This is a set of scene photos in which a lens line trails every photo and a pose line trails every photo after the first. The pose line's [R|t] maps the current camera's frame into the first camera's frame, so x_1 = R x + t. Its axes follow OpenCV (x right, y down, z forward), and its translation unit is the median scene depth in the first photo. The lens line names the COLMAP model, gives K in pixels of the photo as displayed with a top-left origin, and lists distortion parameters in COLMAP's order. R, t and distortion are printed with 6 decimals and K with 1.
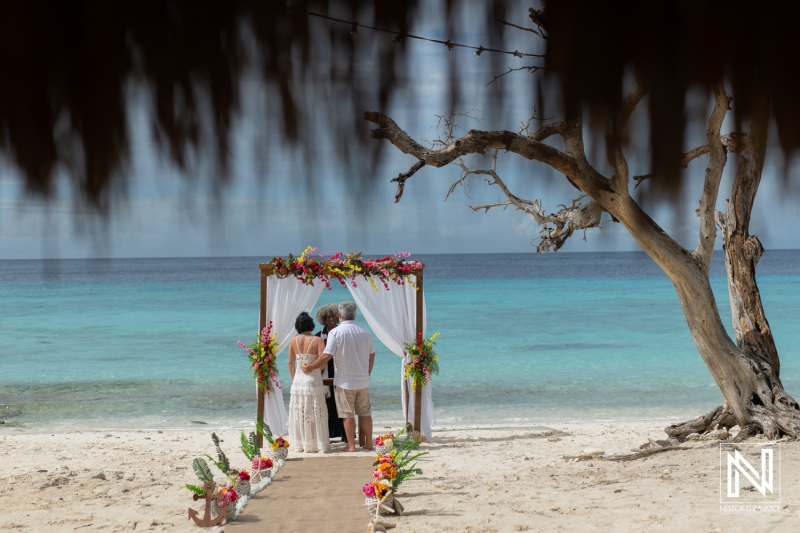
lens RADIAL K [[1111.3, 0, 400.0], [0, 1111.3, 266.5], [0, 0, 1]] dist [-0.007679, 0.074513]
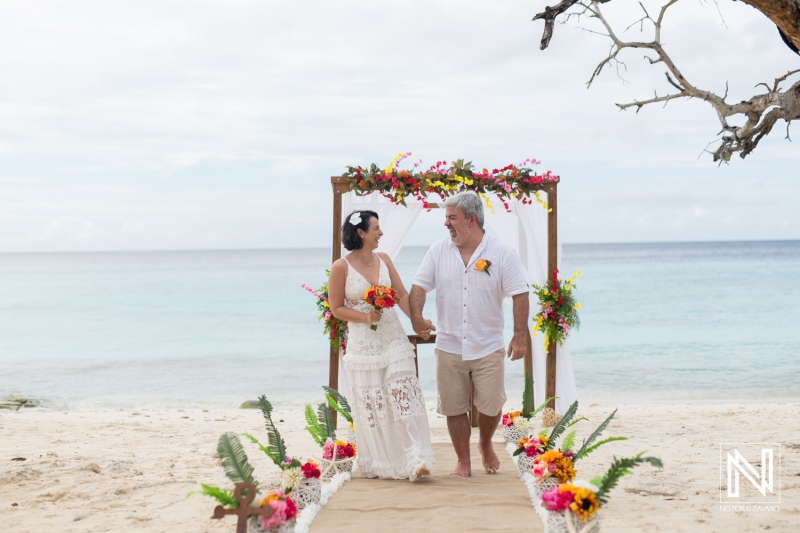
lens RADIAL K [[1111.3, 0, 400.0], [0, 1111.3, 266.5], [0, 0, 1]] dist [-0.007679, 0.074513]
pose [[0.998171, -0.002995, -0.060384, -0.038602], [0.003463, 0.999965, 0.007634, 0.051637], [0.060359, -0.007829, 0.998146, 0.281903]]
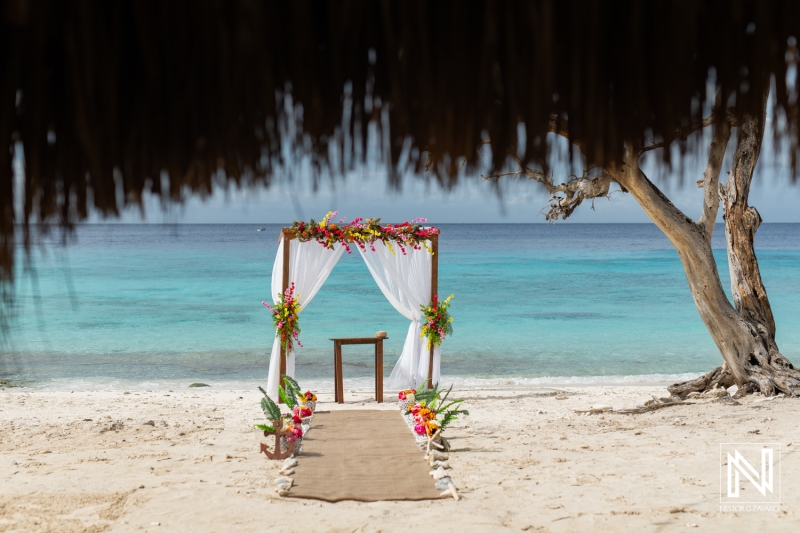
lens RADIAL K [[1167.2, 0, 400.0], [0, 1167.2, 266.5], [0, 0, 1]] dist [0.011170, 0.009920]
pose [[0.999407, 0.011294, 0.032514, -0.052038], [-0.012125, 0.999602, 0.025472, 0.004814], [-0.032214, -0.025851, 0.999147, -0.099707]]
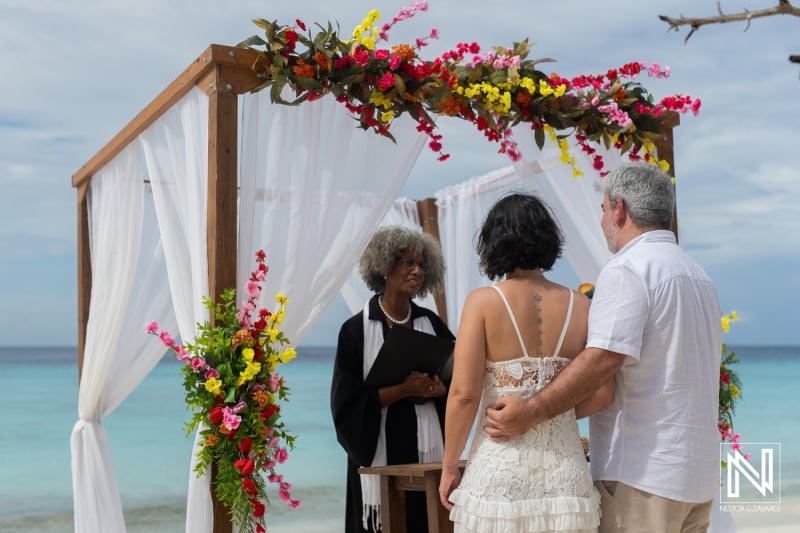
lens RADIAL K [[1111.3, 0, 400.0], [0, 1111.3, 266.5], [0, 0, 1]] dist [-0.007679, 0.074513]
pose [[0.916963, 0.039656, 0.396997, -0.192075], [-0.005365, 0.996184, -0.087117, 0.075903], [-0.398936, 0.077754, 0.913676, 0.746020]]
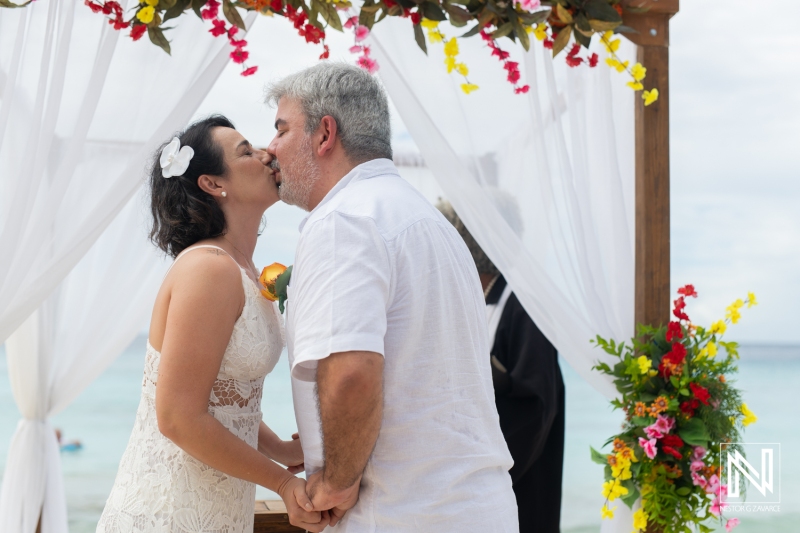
lens RADIAL K [[1167.2, 0, 400.0], [0, 1167.2, 266.5], [0, 0, 1]] dist [0.011170, 0.009920]
pose [[0.997205, 0.032392, 0.067328, -0.048909], [-0.027584, 0.997084, -0.071159, 0.072602], [-0.069437, 0.069103, 0.995190, 0.791857]]
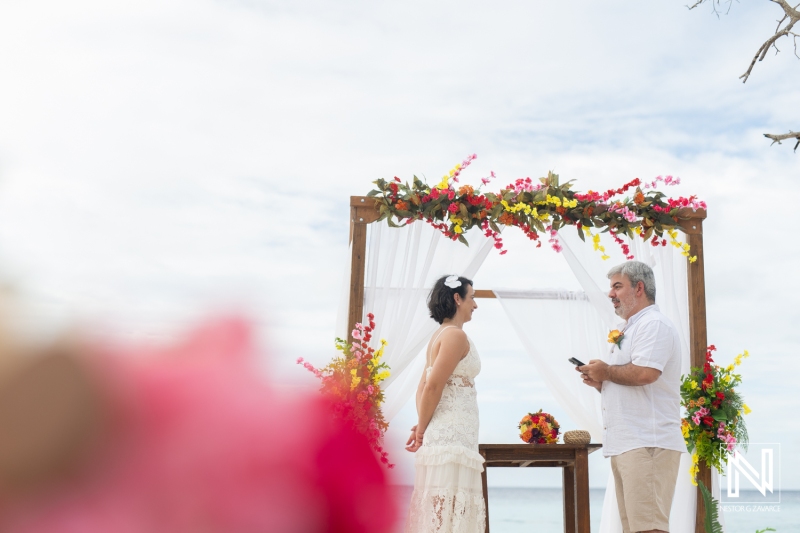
lens RADIAL K [[1111.3, 0, 400.0], [0, 1111.3, 266.5], [0, 0, 1]] dist [-0.007679, 0.074513]
pose [[0.998751, 0.015890, -0.047372, -0.084677], [-0.025221, 0.978767, -0.203418, 0.121415], [0.043134, 0.204358, 0.977945, 0.559782]]
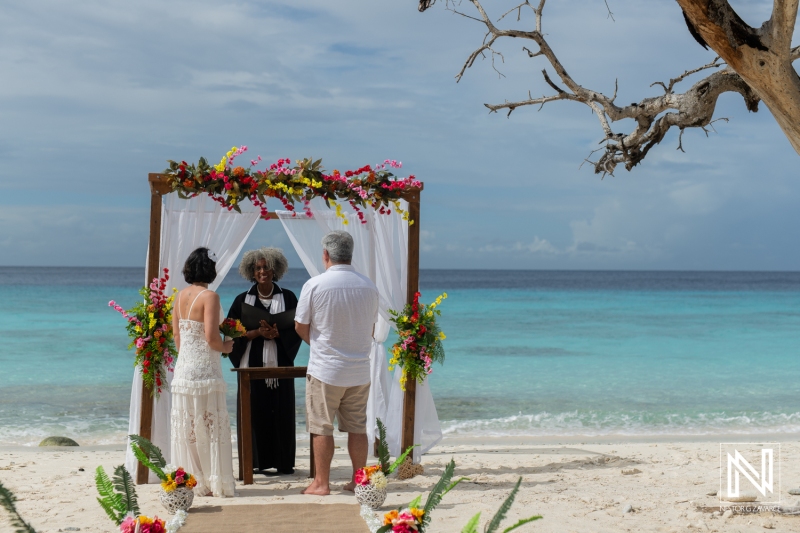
lens RADIAL K [[1111.3, 0, 400.0], [0, 1111.3, 266.5], [0, 0, 1]] dist [-0.007679, 0.074513]
pose [[0.995625, 0.020091, 0.091251, -0.046686], [-0.018755, 0.999704, -0.015478, 0.054891], [-0.091535, 0.013699, 0.995708, 0.401047]]
